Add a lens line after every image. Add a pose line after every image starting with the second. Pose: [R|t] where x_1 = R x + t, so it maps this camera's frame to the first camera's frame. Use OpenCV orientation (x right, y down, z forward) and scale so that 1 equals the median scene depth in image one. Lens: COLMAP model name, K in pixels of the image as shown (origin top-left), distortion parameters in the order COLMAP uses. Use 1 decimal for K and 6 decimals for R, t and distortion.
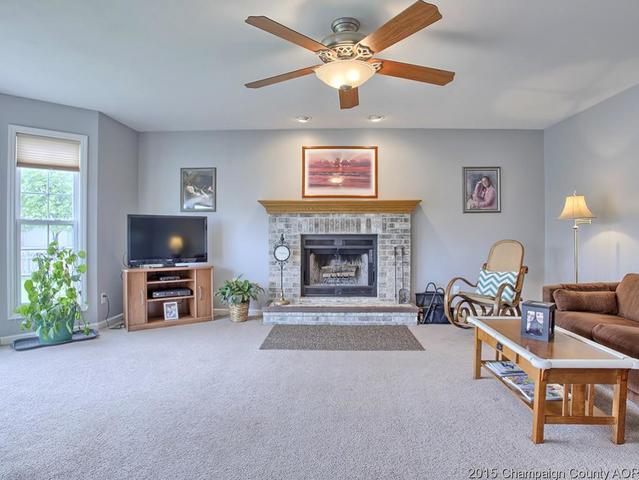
lens RADIAL K [[365.1, 0, 319.3], [0, 365.1, 224.4], [0, 0, 1]] dist [-0.035750, -0.000110]
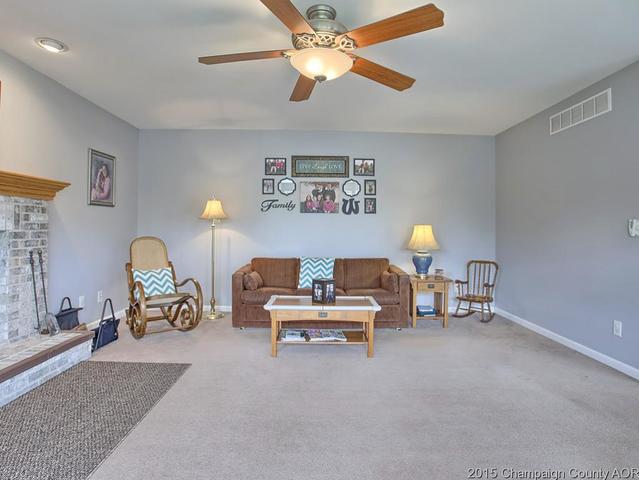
lens RADIAL K [[365.1, 0, 319.3], [0, 365.1, 224.4], [0, 0, 1]] dist [-0.035750, -0.000110]
pose [[-0.046388, 0.012394, 0.998847, -0.435416], [-0.034099, 0.999321, -0.013984, 0.006391], [-0.998341, -0.034709, -0.045934, 0.528074]]
